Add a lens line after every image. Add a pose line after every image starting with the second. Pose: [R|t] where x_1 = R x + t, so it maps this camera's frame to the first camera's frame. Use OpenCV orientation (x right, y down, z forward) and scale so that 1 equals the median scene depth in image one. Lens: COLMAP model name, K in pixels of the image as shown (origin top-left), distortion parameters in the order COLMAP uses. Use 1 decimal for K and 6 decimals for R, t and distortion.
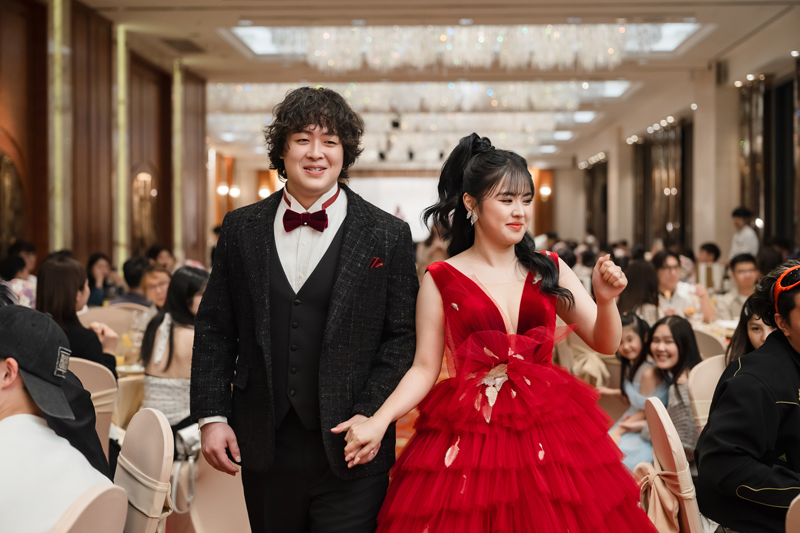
lens RADIAL K [[1077.9, 0, 402.9], [0, 1077.9, 265.3], [0, 0, 1]] dist [-0.003078, 0.000000]
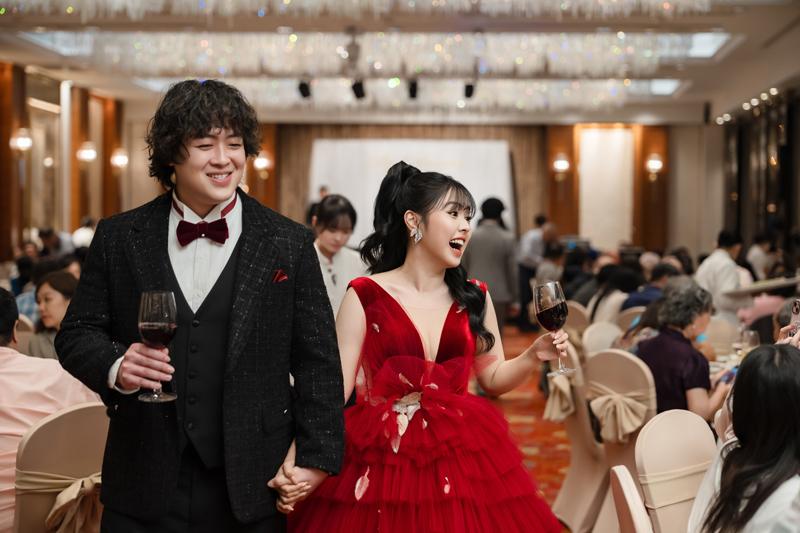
lens RADIAL K [[1150.3, 0, 407.4], [0, 1150.3, 266.1], [0, 0, 1]] dist [0.021925, 0.000000]
pose [[0.998579, 0.015136, -0.051088, 0.047095], [-0.015261, 0.999881, -0.002067, -0.015855], [0.051050, 0.002844, 0.998692, 0.553478]]
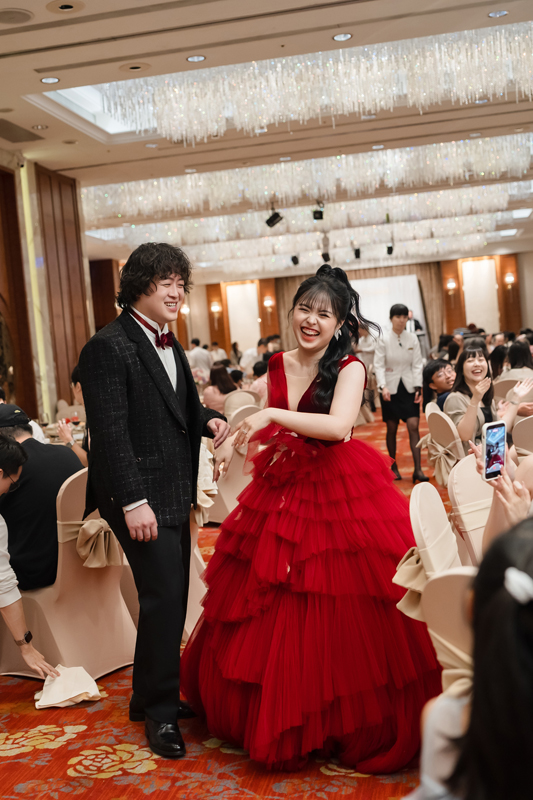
lens RADIAL K [[936.5, 0, 260.1], [0, 936.5, 404.2], [0, 0, 1]] dist [0.008133, 0.000000]
pose [[0.985611, -0.074872, -0.151543, 0.050056], [0.080730, 0.996194, 0.032868, -0.006746], [0.148505, -0.044630, 0.987904, 0.233088]]
